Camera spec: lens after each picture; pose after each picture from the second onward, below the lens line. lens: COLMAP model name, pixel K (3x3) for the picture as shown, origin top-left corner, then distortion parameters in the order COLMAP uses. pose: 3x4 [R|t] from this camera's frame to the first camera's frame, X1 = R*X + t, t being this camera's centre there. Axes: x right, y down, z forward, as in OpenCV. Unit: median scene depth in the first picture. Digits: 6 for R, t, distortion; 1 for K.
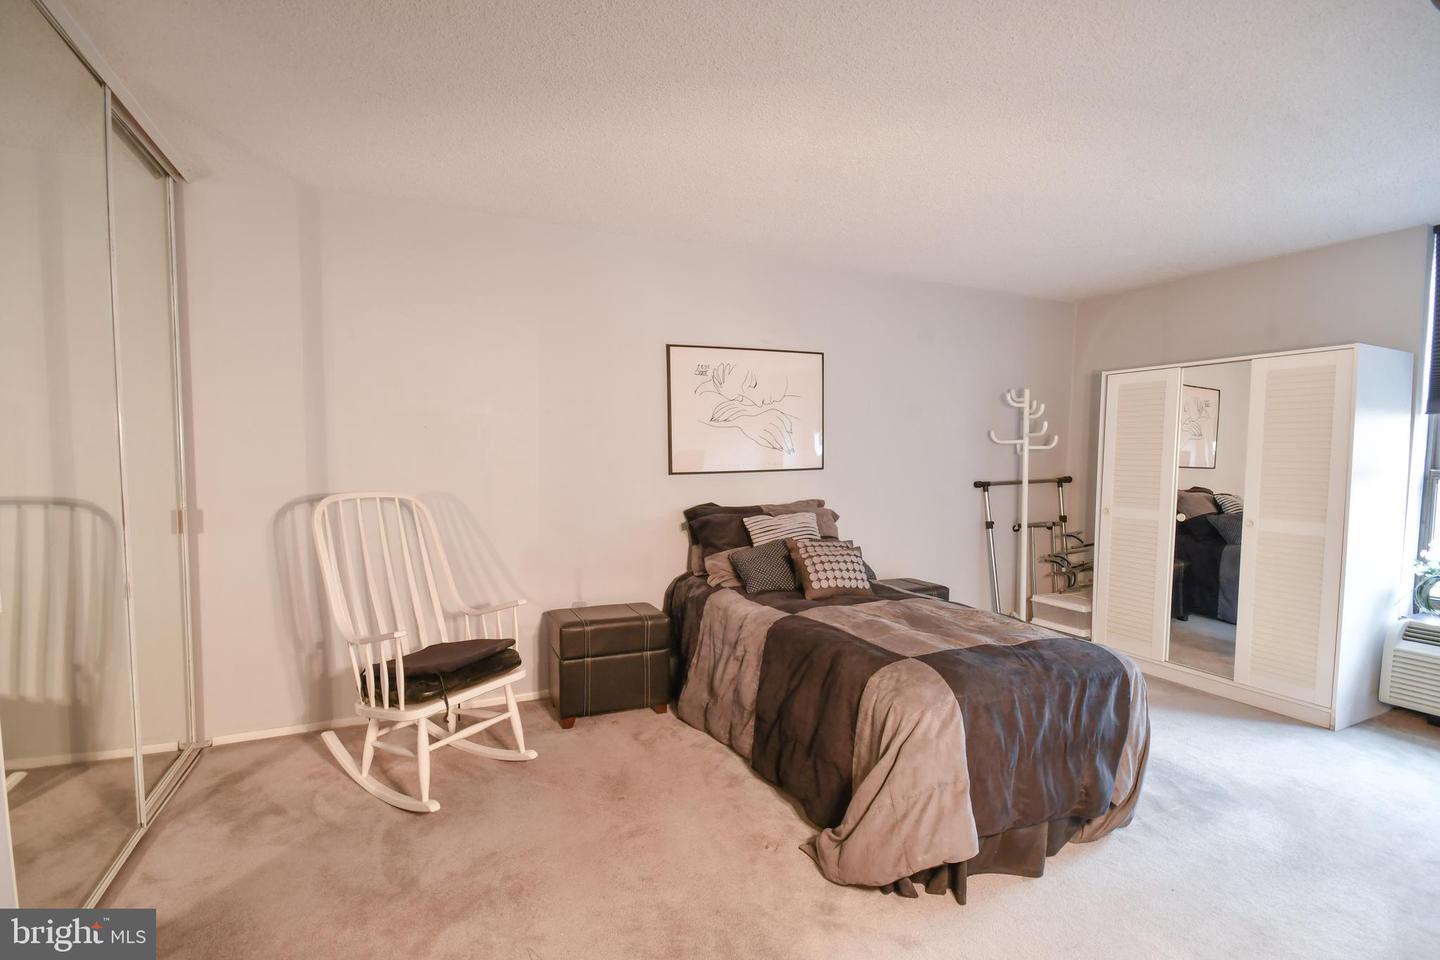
lens RADIAL K [[643.5, 0, 704.5], [0, 643.5, 492.2], [0, 0, 1]] dist [0.000197, 0.000001]
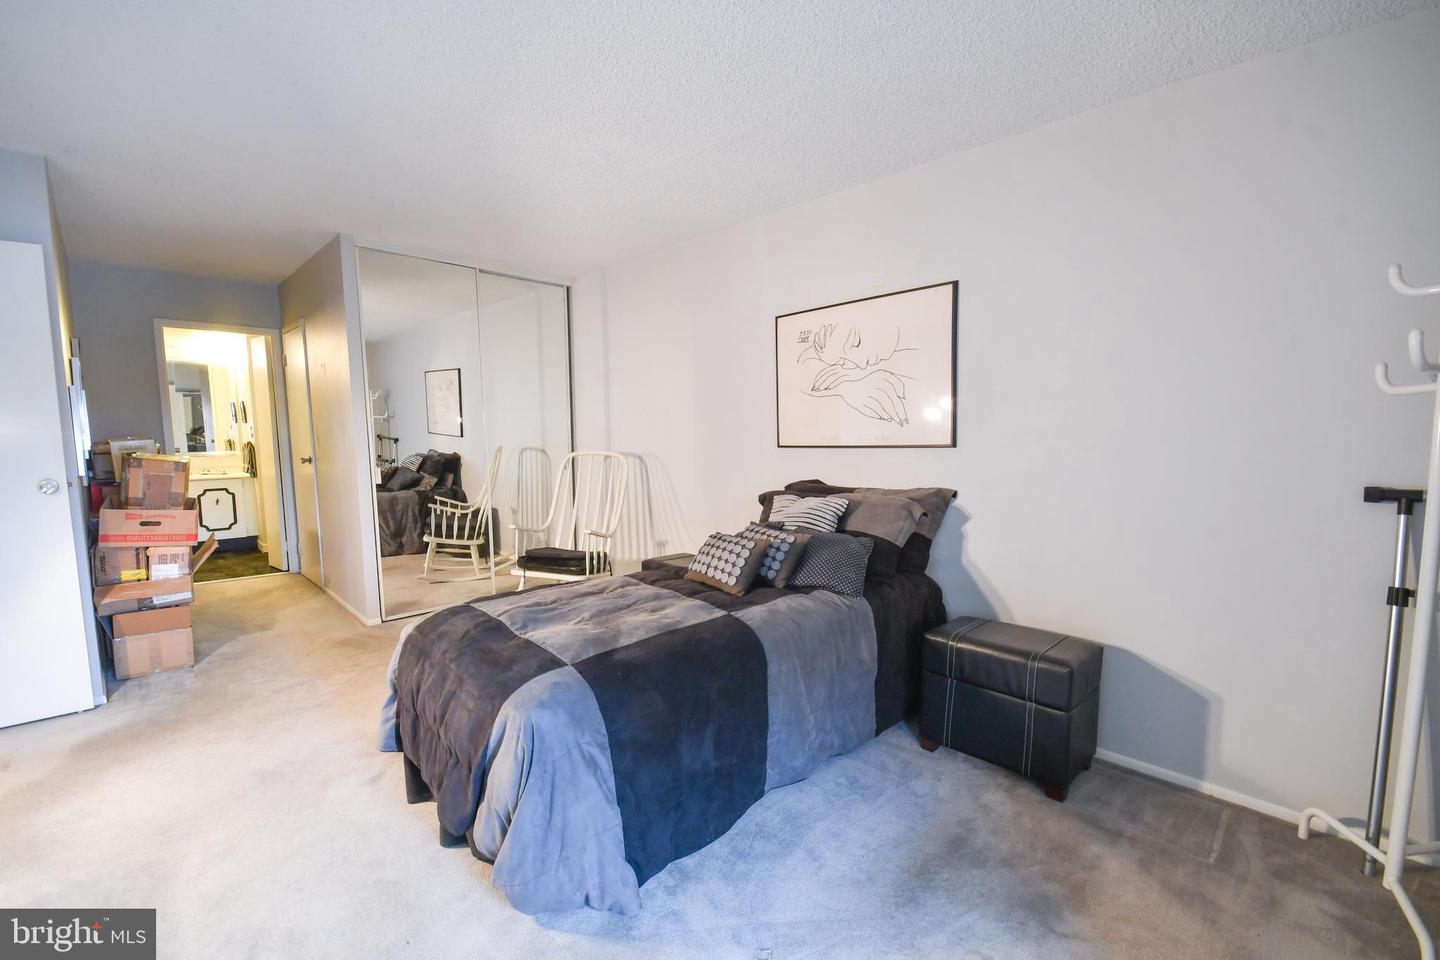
lens RADIAL K [[643.5, 0, 704.5], [0, 643.5, 492.2], [0, 0, 1]] dist [0.000197, 0.000001]
pose [[0.320559, 0.089226, -0.943017, 0.833197], [-0.050256, 0.995753, 0.077132, -0.029028], [0.945895, 0.022667, 0.323681, 0.553267]]
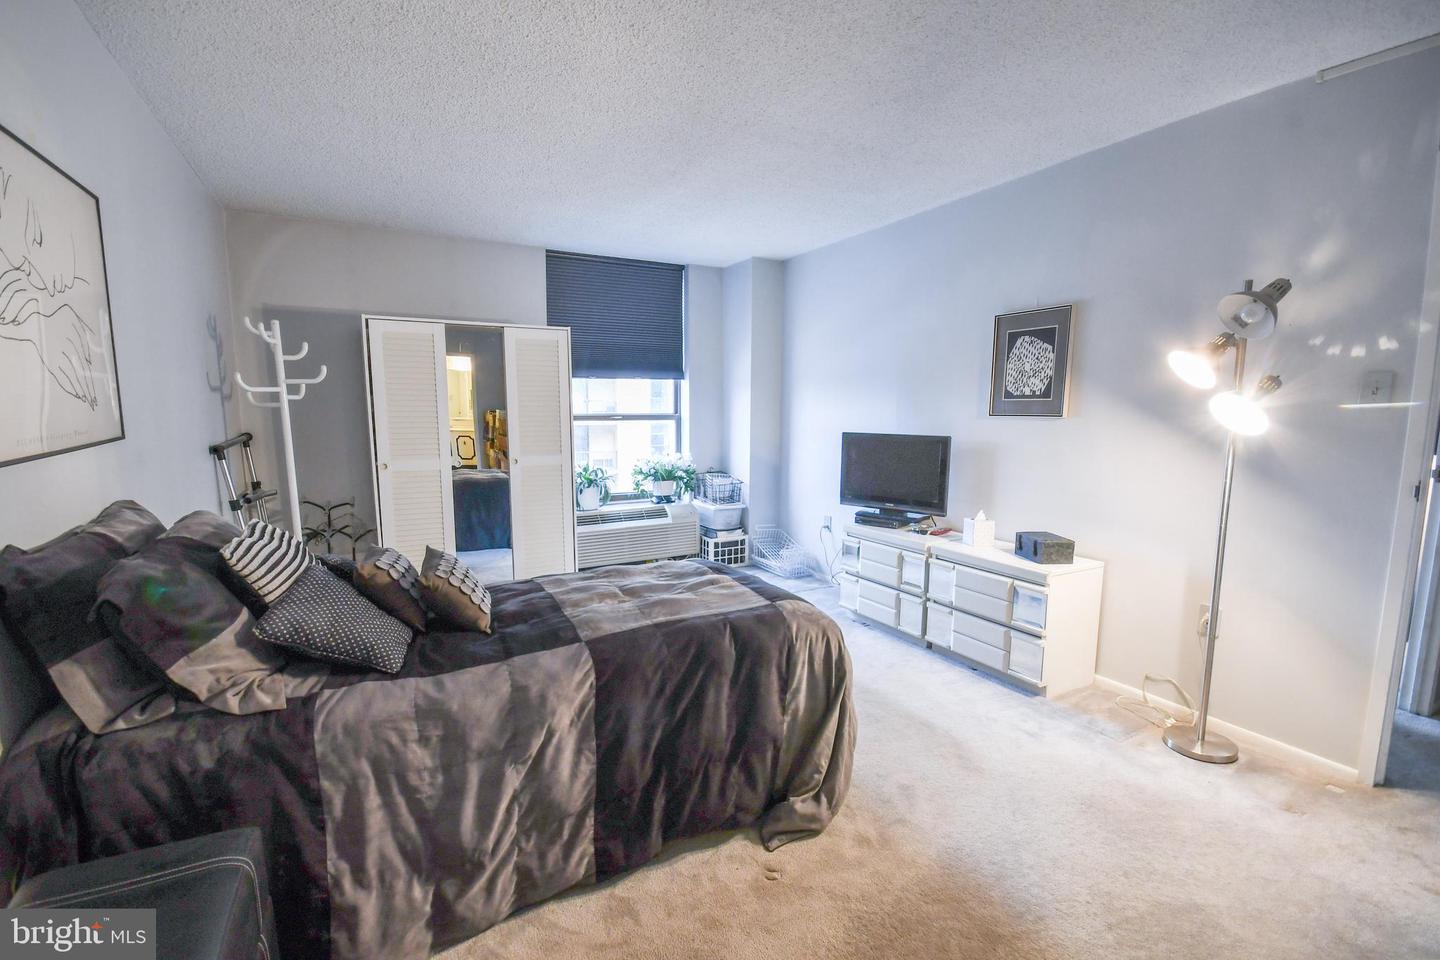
lens RADIAL K [[643.5, 0, 704.5], [0, 643.5, 492.2], [0, 0, 1]] dist [0.000197, 0.000001]
pose [[-0.053955, -0.140934, 0.988548, -0.371164], [0.059026, 0.987808, 0.144051, -0.043868], [-0.996797, 0.066122, -0.044978, 0.616361]]
